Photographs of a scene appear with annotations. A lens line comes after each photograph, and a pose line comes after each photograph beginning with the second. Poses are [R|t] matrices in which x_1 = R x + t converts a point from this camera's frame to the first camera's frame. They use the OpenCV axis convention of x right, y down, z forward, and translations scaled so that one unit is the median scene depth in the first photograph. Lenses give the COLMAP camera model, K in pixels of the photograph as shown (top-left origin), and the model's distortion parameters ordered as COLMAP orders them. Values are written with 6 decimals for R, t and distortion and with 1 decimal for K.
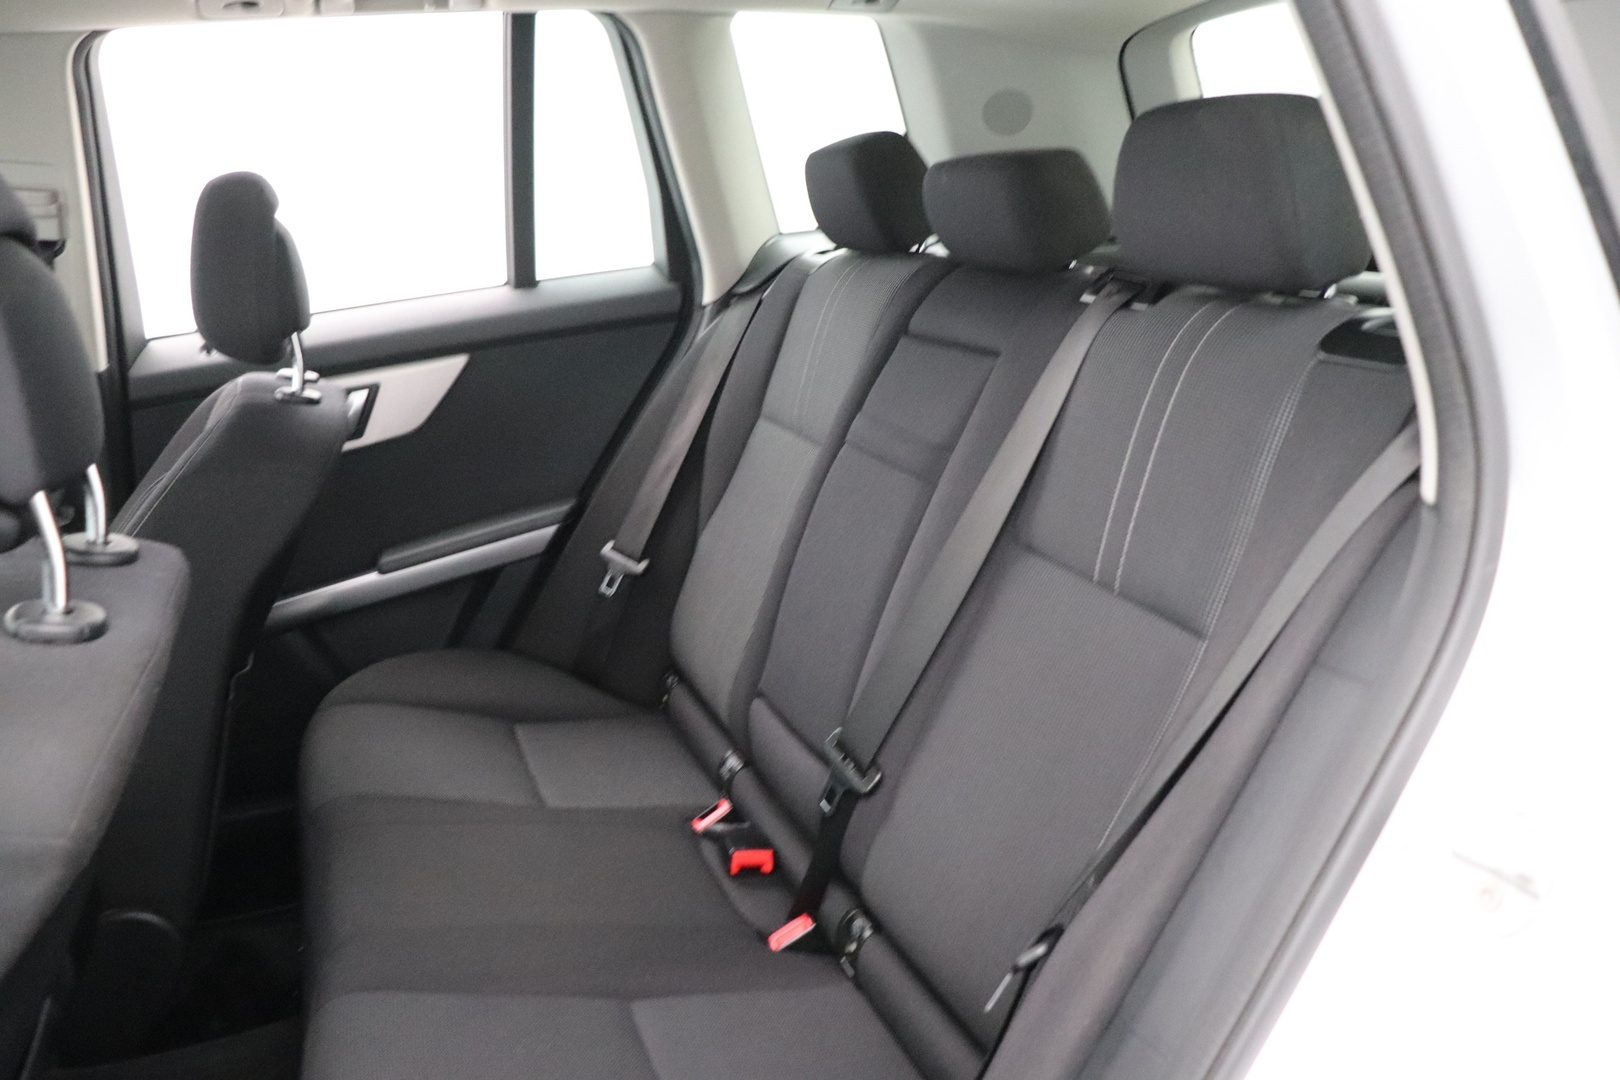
lens RADIAL K [[1361.1, 0, 810.0], [0, 1361.1, 540.0], [0, 0, 1]] dist [-0.205566, 0.172225]
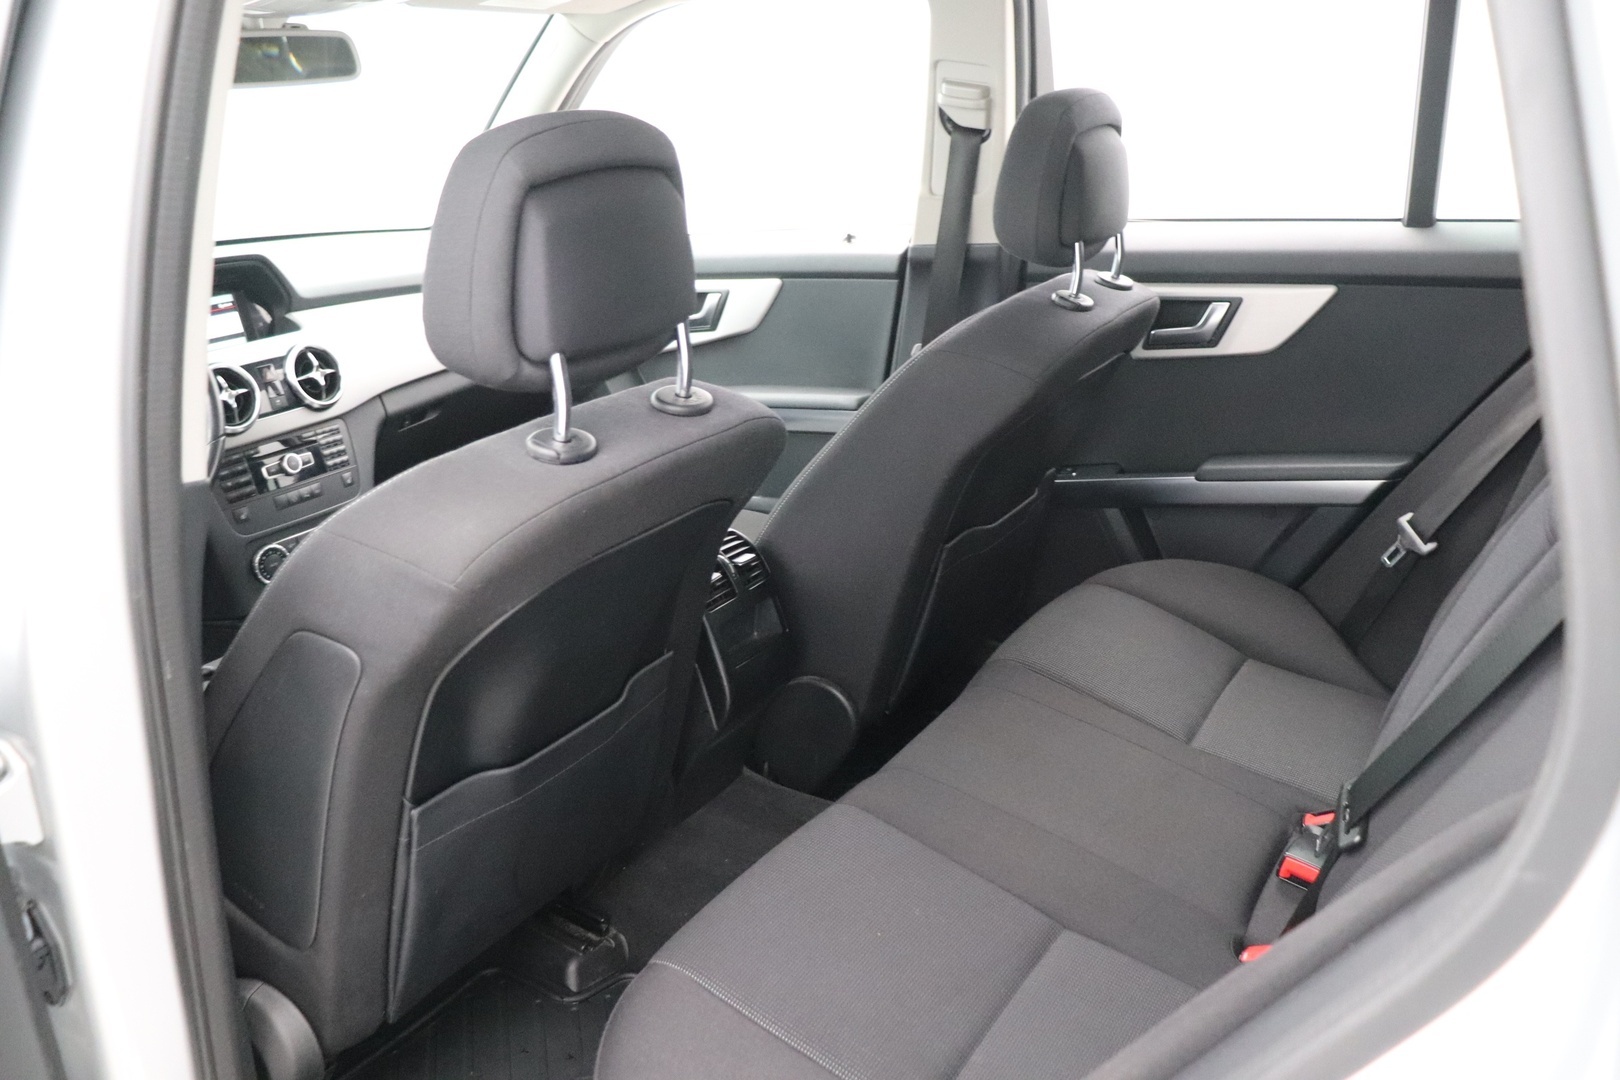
lens RADIAL K [[1361.1, 0, 810.0], [0, 1361.1, 540.0], [0, 0, 1]] dist [-0.205566, 0.172225]
pose [[0.600624, 0.290560, -0.744866, 0.285978], [-0.210534, 0.956226, 0.203244, -0.078126], [0.771315, 0.034747, 0.635505, 0.108571]]
